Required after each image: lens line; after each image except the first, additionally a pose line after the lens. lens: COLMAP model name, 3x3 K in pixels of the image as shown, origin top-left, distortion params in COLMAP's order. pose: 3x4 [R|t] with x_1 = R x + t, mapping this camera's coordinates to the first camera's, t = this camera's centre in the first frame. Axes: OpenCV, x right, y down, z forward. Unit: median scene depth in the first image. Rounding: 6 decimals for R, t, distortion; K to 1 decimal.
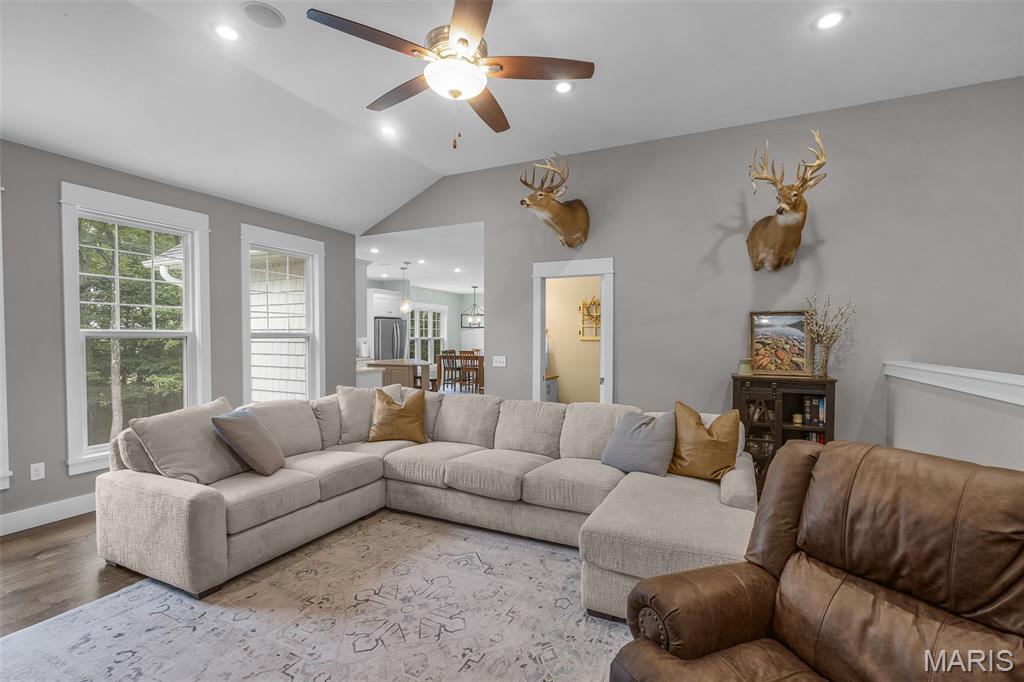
lens RADIAL K [[463.8, 0, 518.1], [0, 463.8, 346.0], [0, 0, 1]] dist [-0.013894, 0.008759]
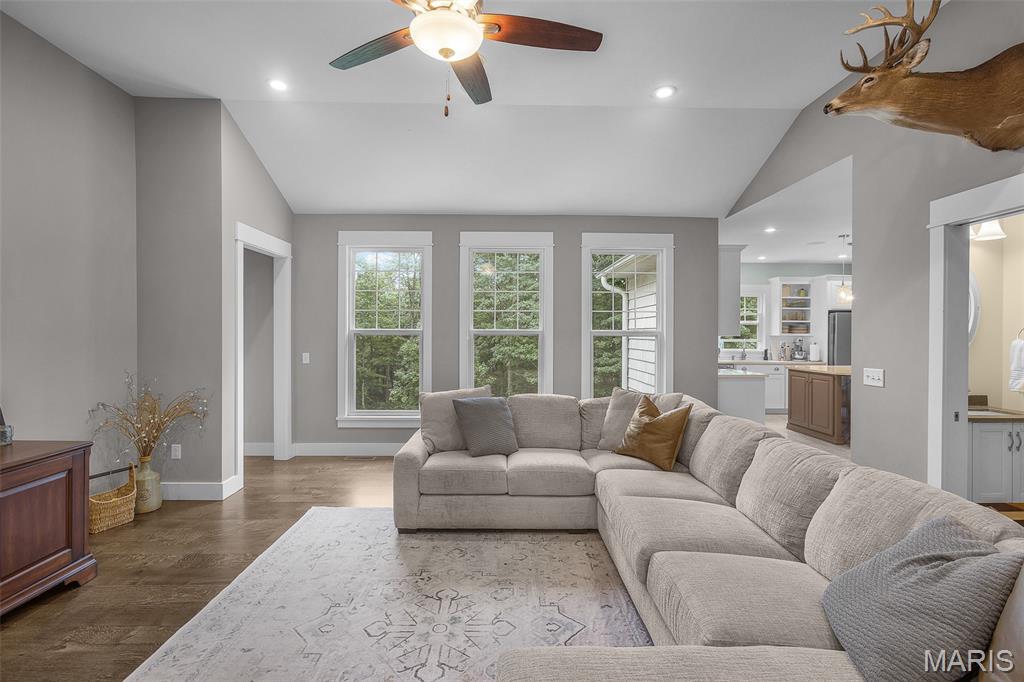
lens RADIAL K [[463.8, 0, 509.4], [0, 463.8, 334.3], [0, 0, 1]] dist [-0.013894, 0.008759]
pose [[0.444336, 0.002512, -0.895857, 0.382855], [-0.021049, 0.999749, -0.007637, -0.010414], [0.895613, 0.022251, 0.444277, 0.409632]]
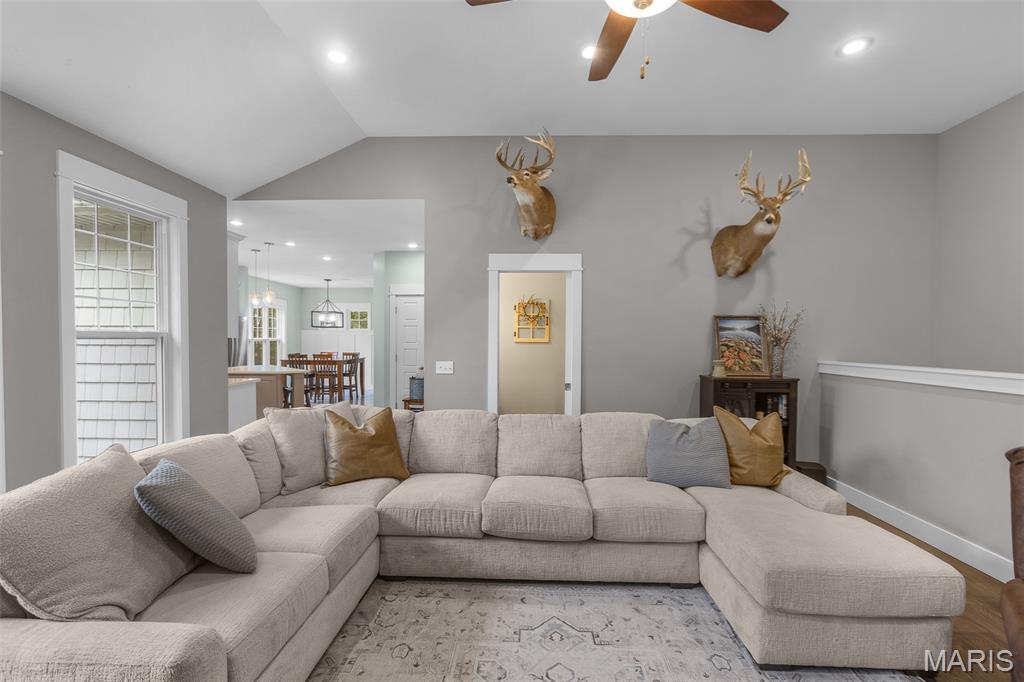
lens RADIAL K [[463.8, 0, 520.0], [0, 463.8, 346.7], [0, 0, 1]] dist [-0.013894, 0.008759]
pose [[0.916589, -0.002869, 0.399821, -0.335338], [0.003485, 0.999994, -0.000814, -0.004509], [-0.399816, 0.002139, 0.916593, 0.232192]]
